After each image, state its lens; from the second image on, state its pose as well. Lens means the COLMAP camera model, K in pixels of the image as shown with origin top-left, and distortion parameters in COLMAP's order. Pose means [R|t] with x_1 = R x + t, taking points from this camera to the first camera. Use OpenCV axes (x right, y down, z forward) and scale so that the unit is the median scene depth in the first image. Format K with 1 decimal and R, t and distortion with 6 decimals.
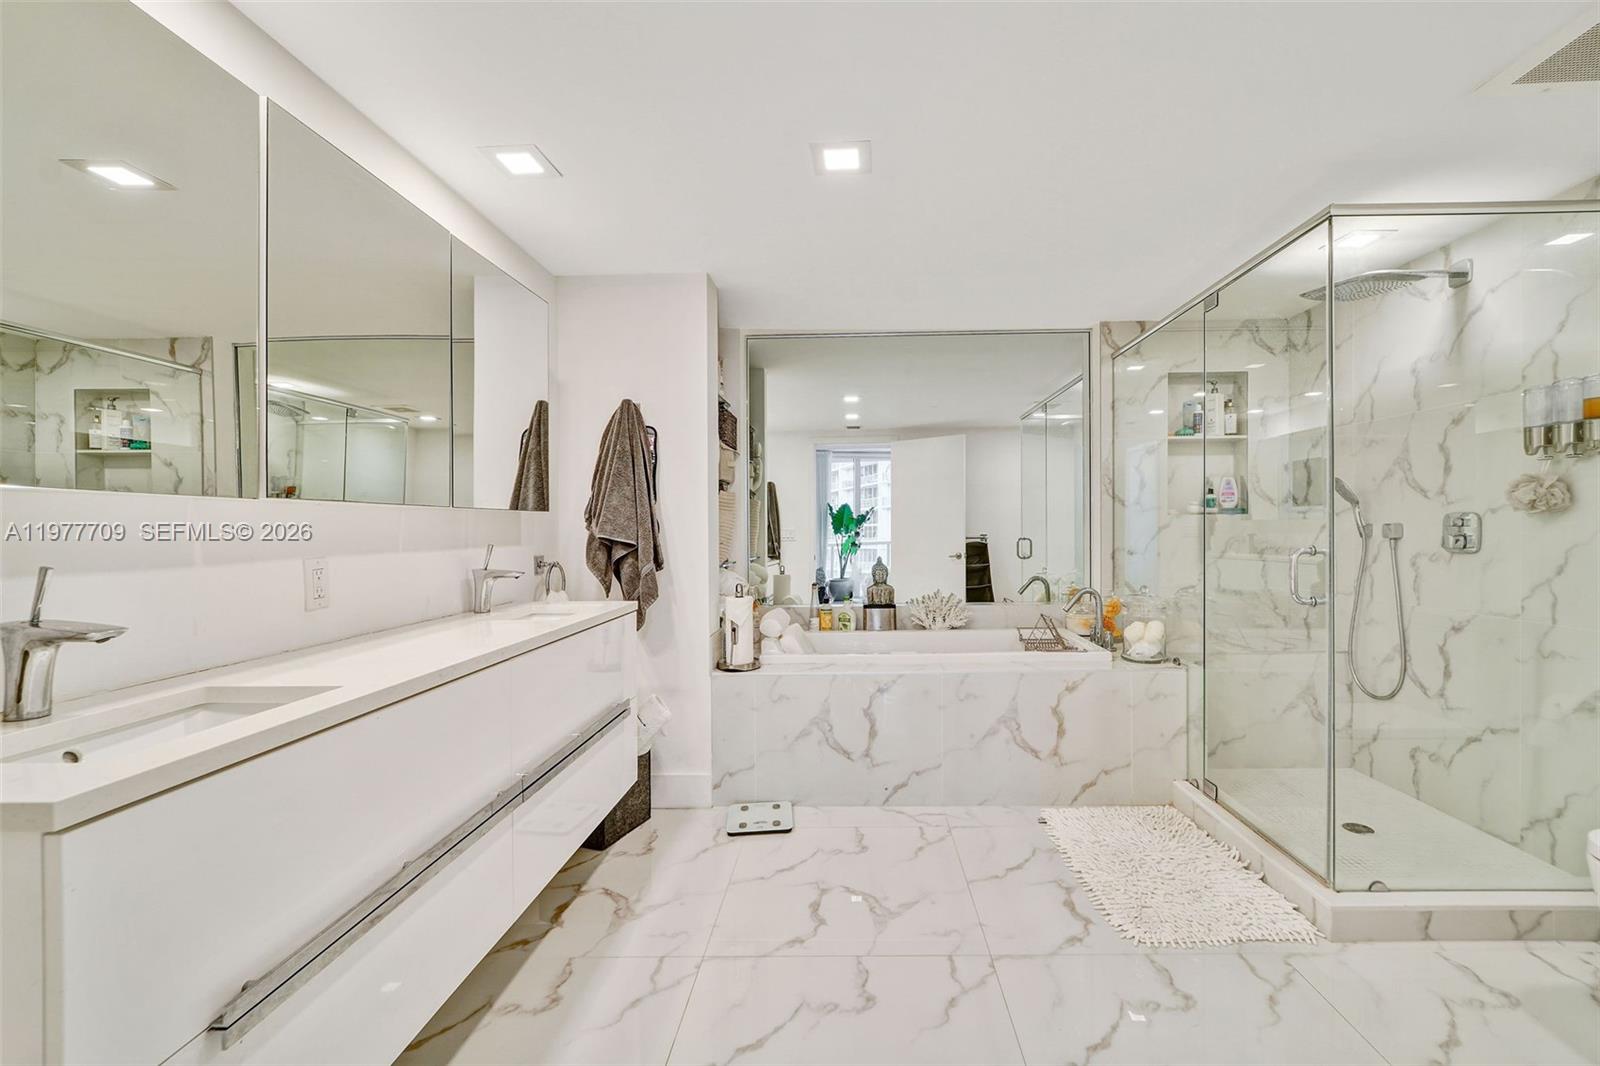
lens RADIAL K [[666.6, 0, 850.7], [0, 666.6, 529.1], [0, 0, 1]] dist [-0.007160, -0.004902]
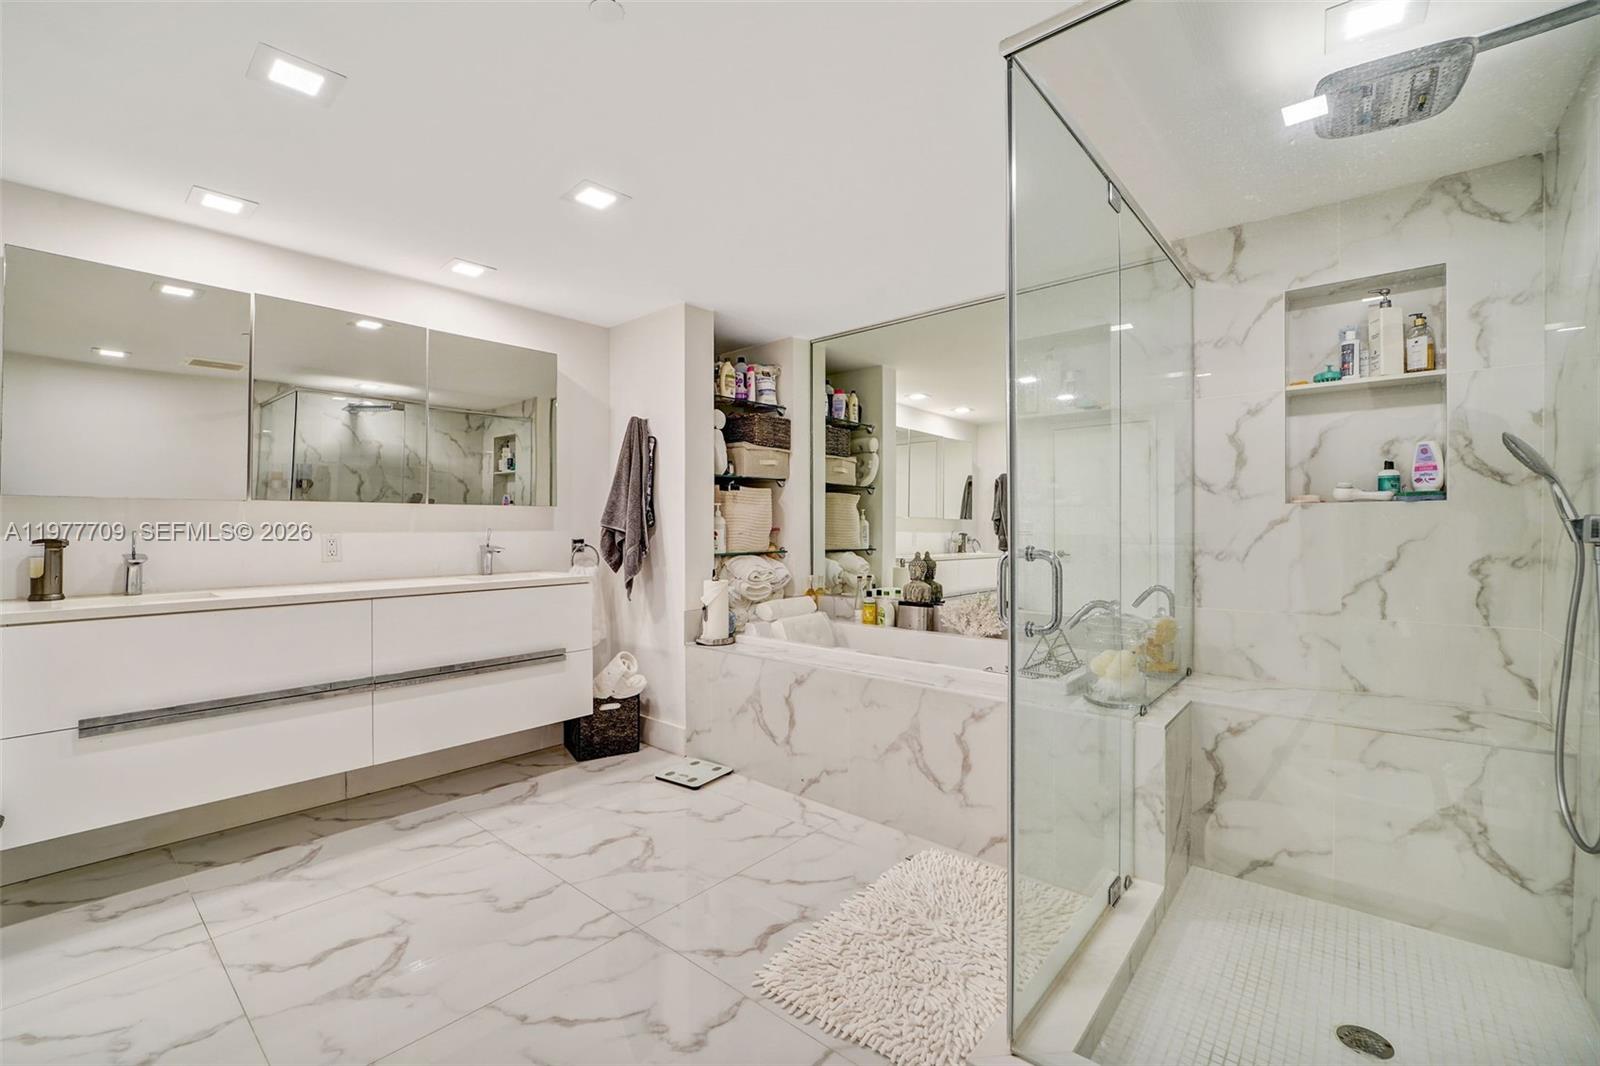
lens RADIAL K [[666.6, 0, 828.0], [0, 666.6, 526.0], [0, 0, 1]] dist [-0.007160, -0.004902]
pose [[0.771302, 0.009809, -0.636394, 0.712752], [-0.008874, 0.999950, 0.004657, 0.002462], [0.636407, 0.002055, 0.771350, 0.248008]]
